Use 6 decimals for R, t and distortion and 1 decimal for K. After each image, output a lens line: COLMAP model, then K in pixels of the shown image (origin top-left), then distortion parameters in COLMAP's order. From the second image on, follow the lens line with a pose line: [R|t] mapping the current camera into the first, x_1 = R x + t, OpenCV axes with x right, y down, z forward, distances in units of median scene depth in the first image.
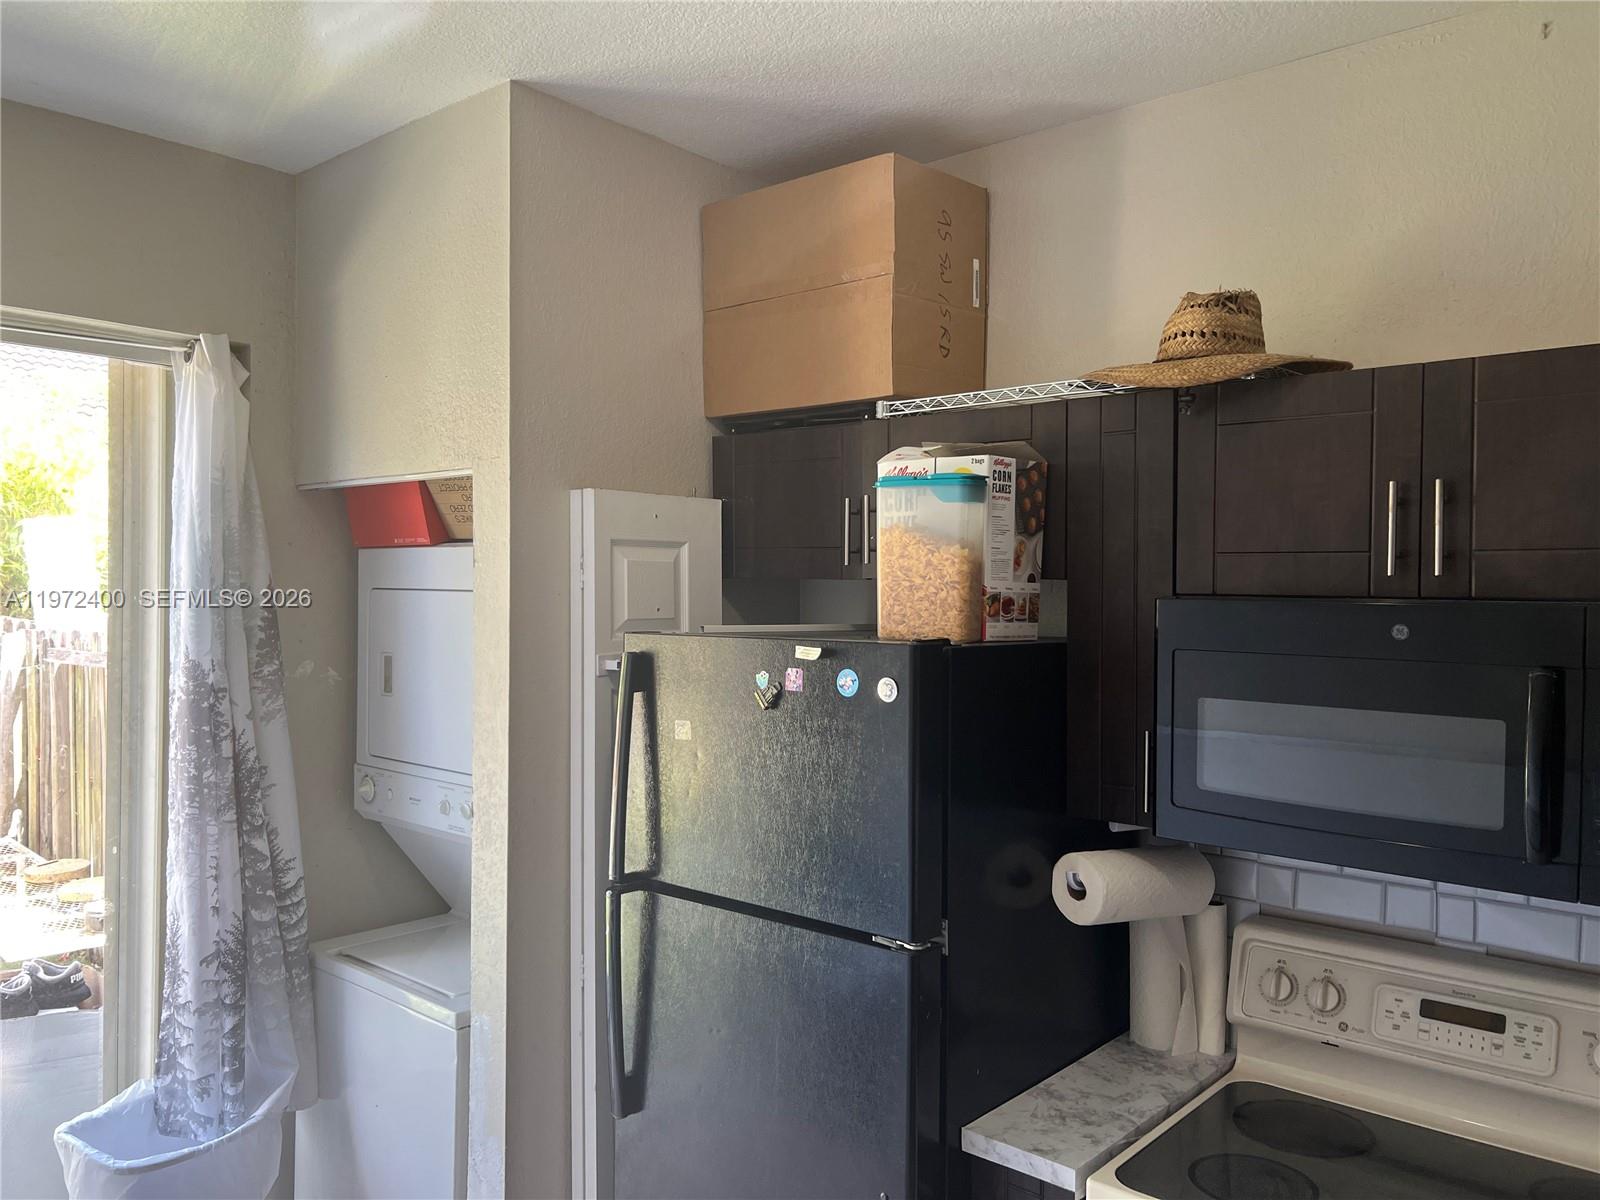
lens RADIAL K [[1215.5, 0, 792.2], [0, 1215.5, 608.7], [0, 0, 1]] dist [0.038559, -0.032897]
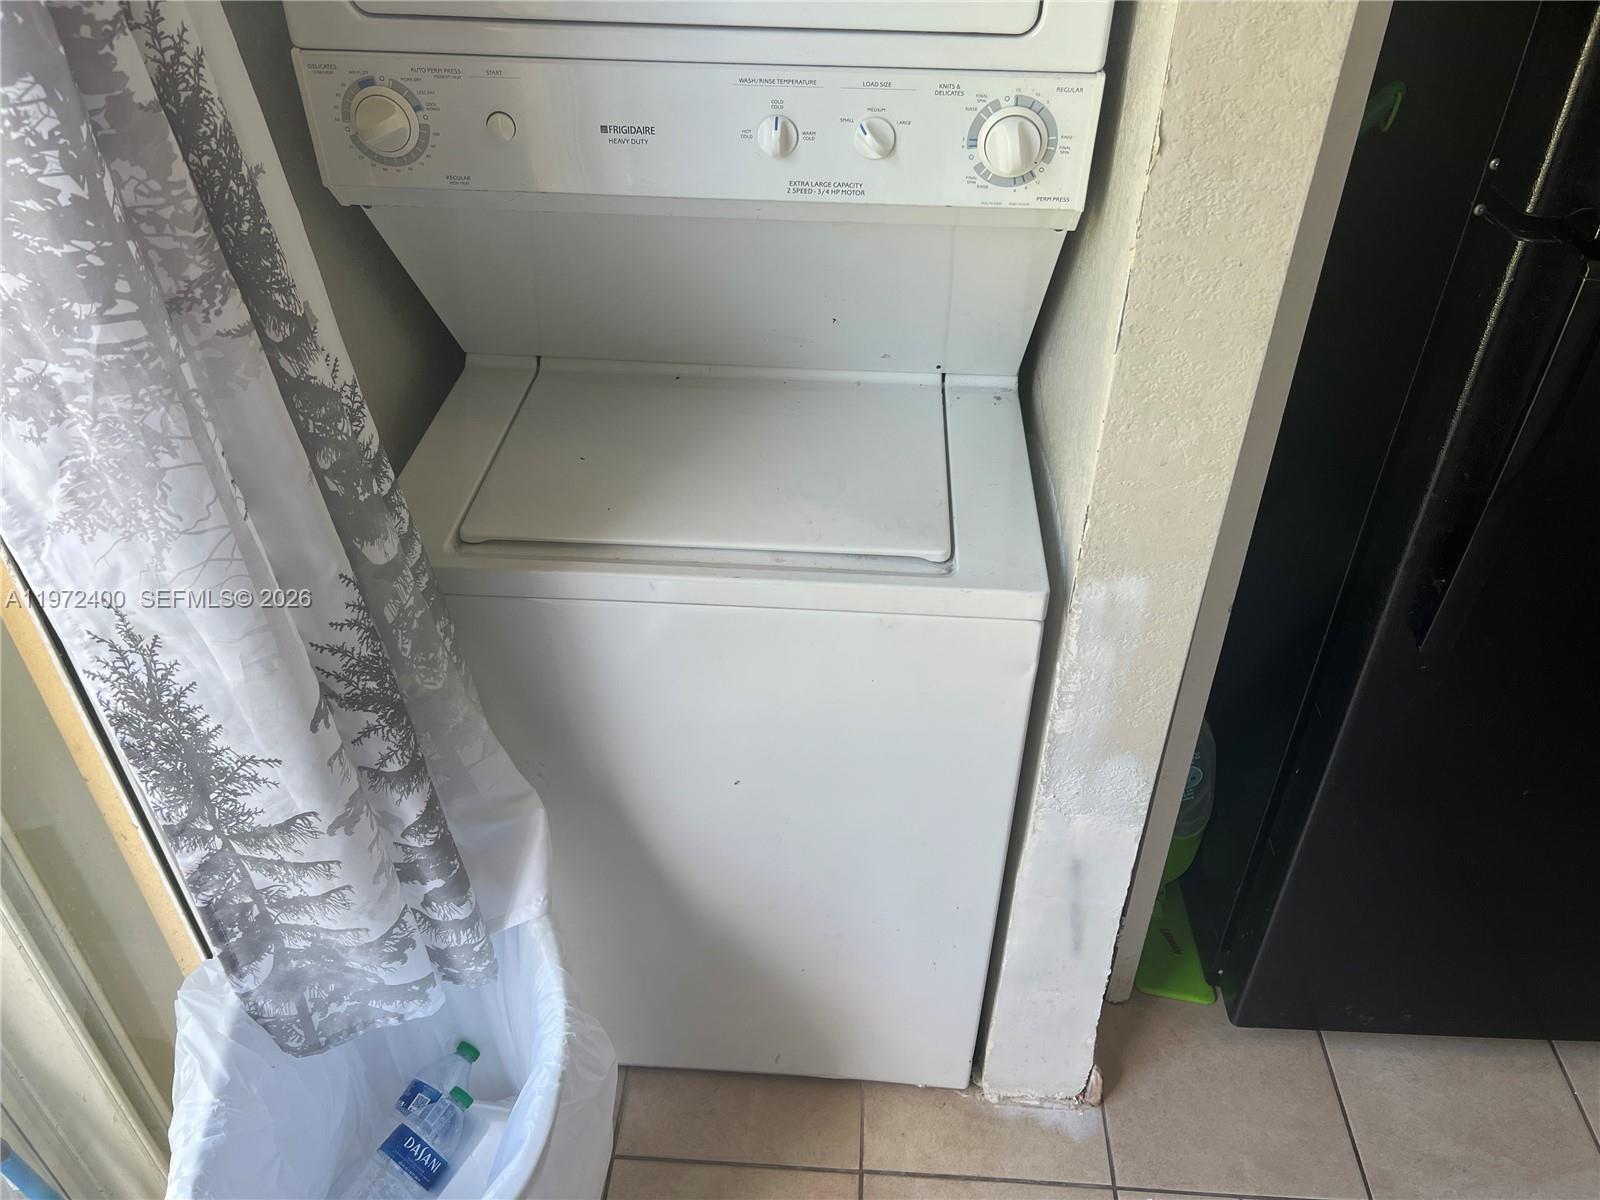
lens RADIAL K [[1208.9, 0, 794.4], [0, 1208.9, 610.4], [0, 0, 1]] dist [0.053230, -0.066244]
pose [[0.789510, -0.385918, 0.477223, -0.670768], [0.015862, 0.790139, 0.612722, 0.063510], [-0.613533, -0.476180, 0.629944, 0.903378]]
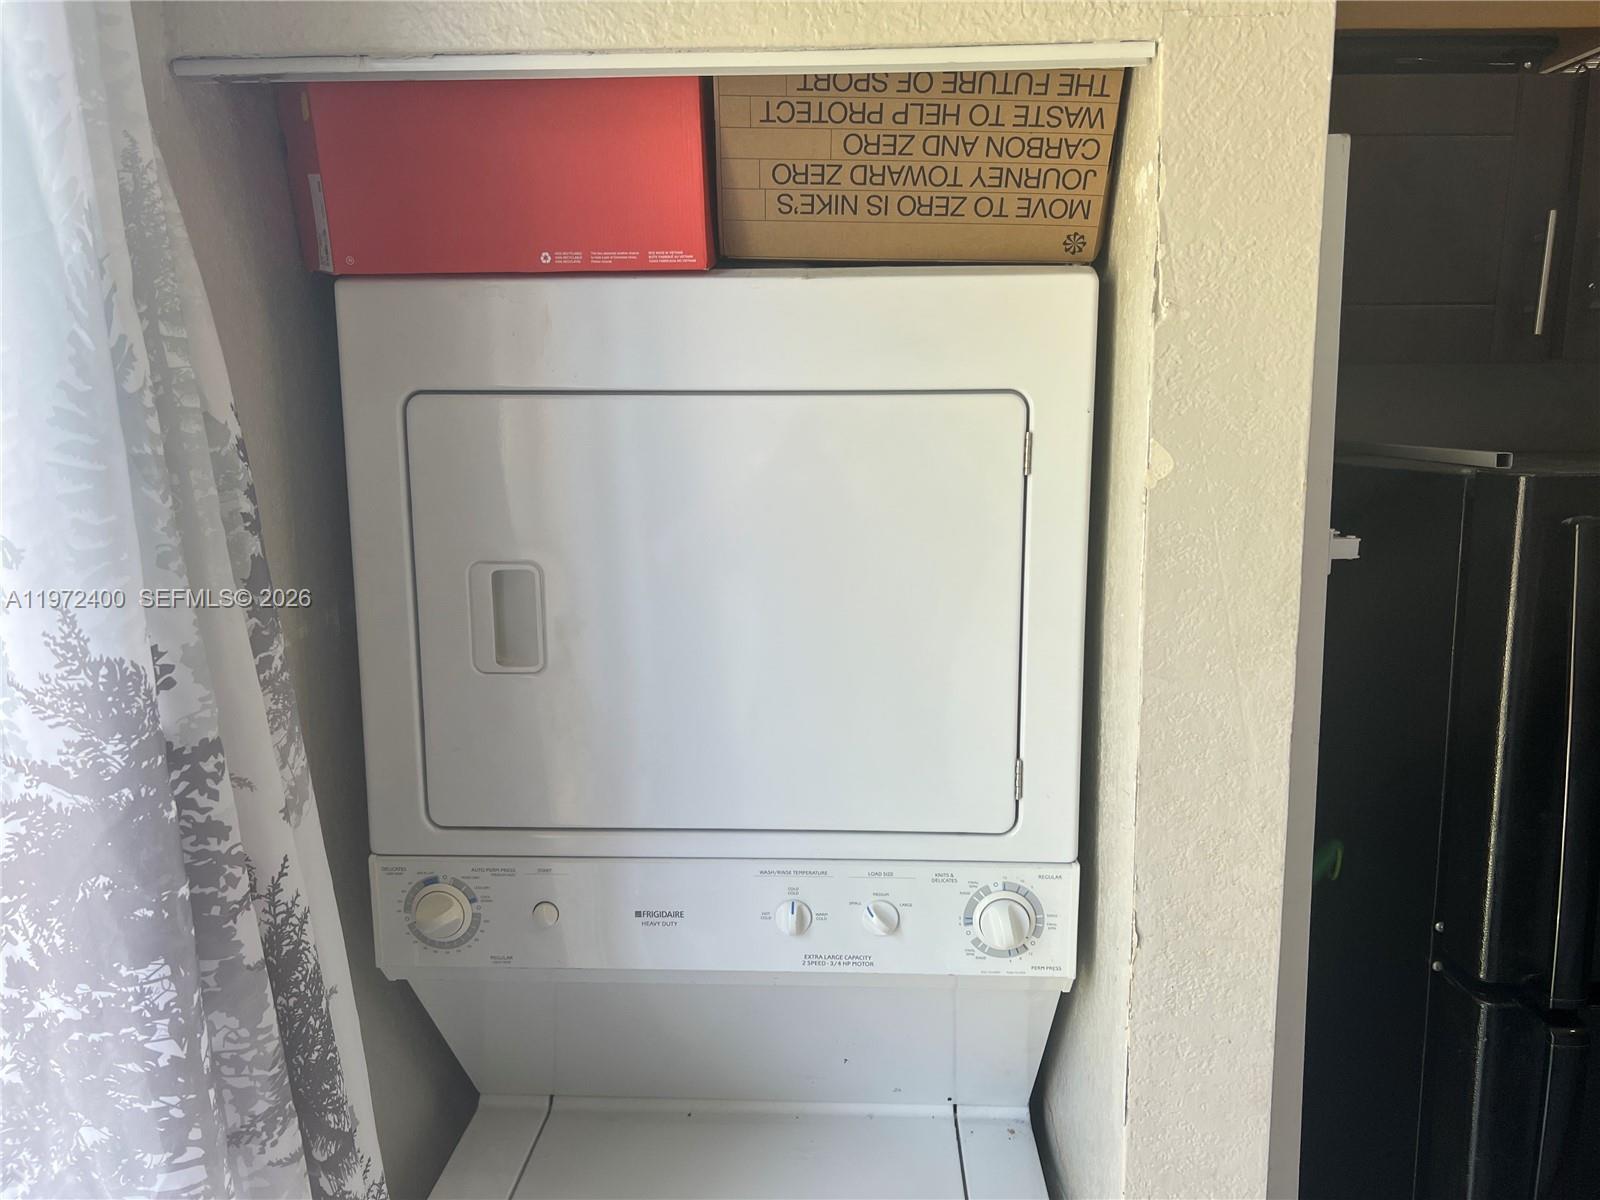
lens RADIAL K [[1214.8, 0, 796.1], [0, 1214.8, 611.8], [0, 0, 1]] dist [0.043980, -0.052977]
pose [[0.779715, -0.120948, 0.614342, -0.687396], [0.026685, 0.986694, 0.160386, -0.010136], [-0.625566, -0.108661, 0.772567, 0.898393]]
